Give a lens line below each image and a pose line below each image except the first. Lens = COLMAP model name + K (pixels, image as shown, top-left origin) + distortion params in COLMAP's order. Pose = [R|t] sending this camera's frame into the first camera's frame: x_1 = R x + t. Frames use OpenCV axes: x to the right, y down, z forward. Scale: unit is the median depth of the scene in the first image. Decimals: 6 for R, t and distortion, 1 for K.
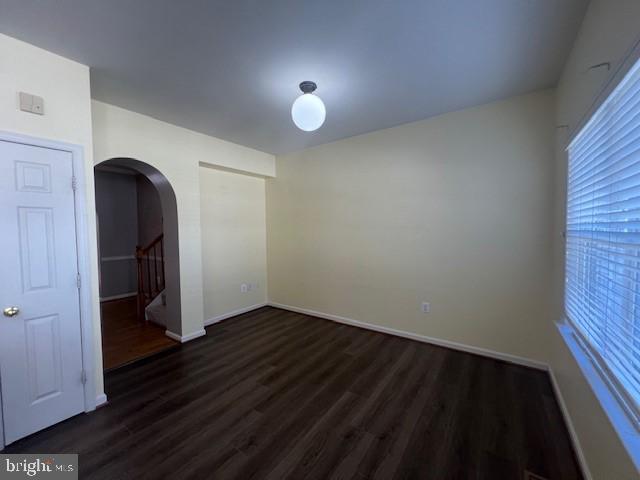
lens RADIAL K [[255.0, 0, 326.5], [0, 255.0, 241.9], [0, 0, 1]] dist [0.001471, -0.000721]
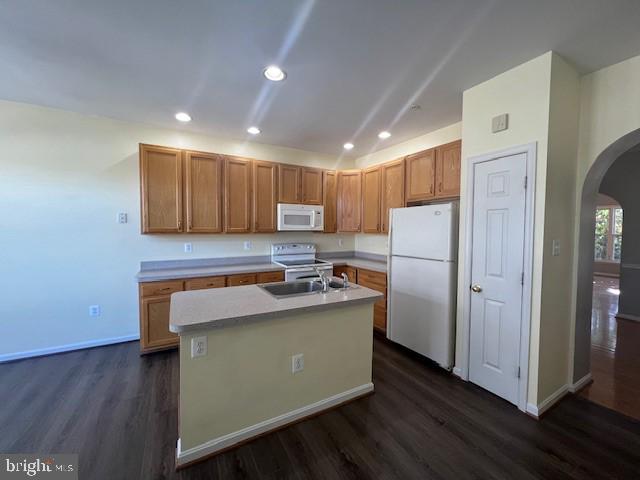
lens RADIAL K [[255.0, 0, 319.3], [0, 255.0, 239.0], [0, 0, 1]] dist [0.001471, -0.000721]
pose [[-0.434366, 0.035997, -0.900017, 0.179518], [-0.049915, 0.996704, 0.063954, -0.015788], [0.899352, 0.072704, -0.431137, 0.429561]]
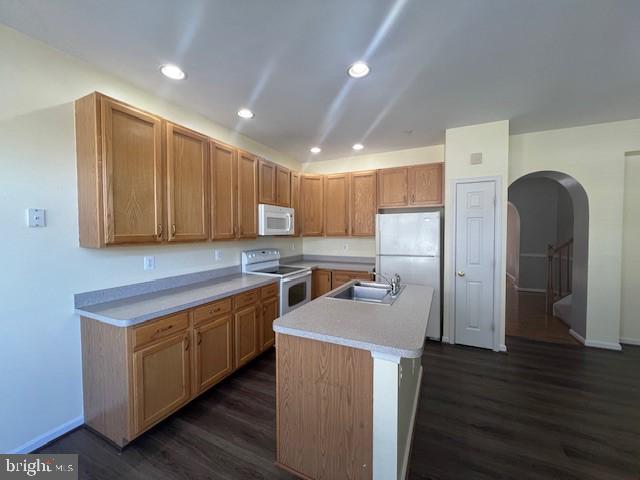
lens RADIAL K [[255.0, 0, 319.4], [0, 255.0, 239.3], [0, 0, 1]] dist [0.001471, -0.000721]
pose [[0.152581, 0.031685, -0.987783, 0.236603], [-0.044063, 0.998710, 0.025229, 0.009489], [0.987308, 0.039676, 0.153780, -0.174467]]
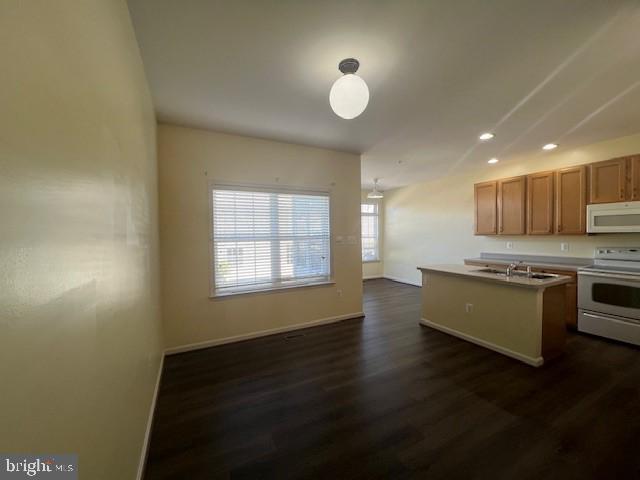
lens RADIAL K [[255.0, 0, 321.9], [0, 255.0, 239.3], [0, 0, 1]] dist [0.001471, -0.000721]
pose [[-0.887752, 0.002523, 0.460316, -0.261644], [0.035994, 0.997304, 0.063949, -0.056842], [-0.458913, 0.073339, -0.885449, 1.326446]]
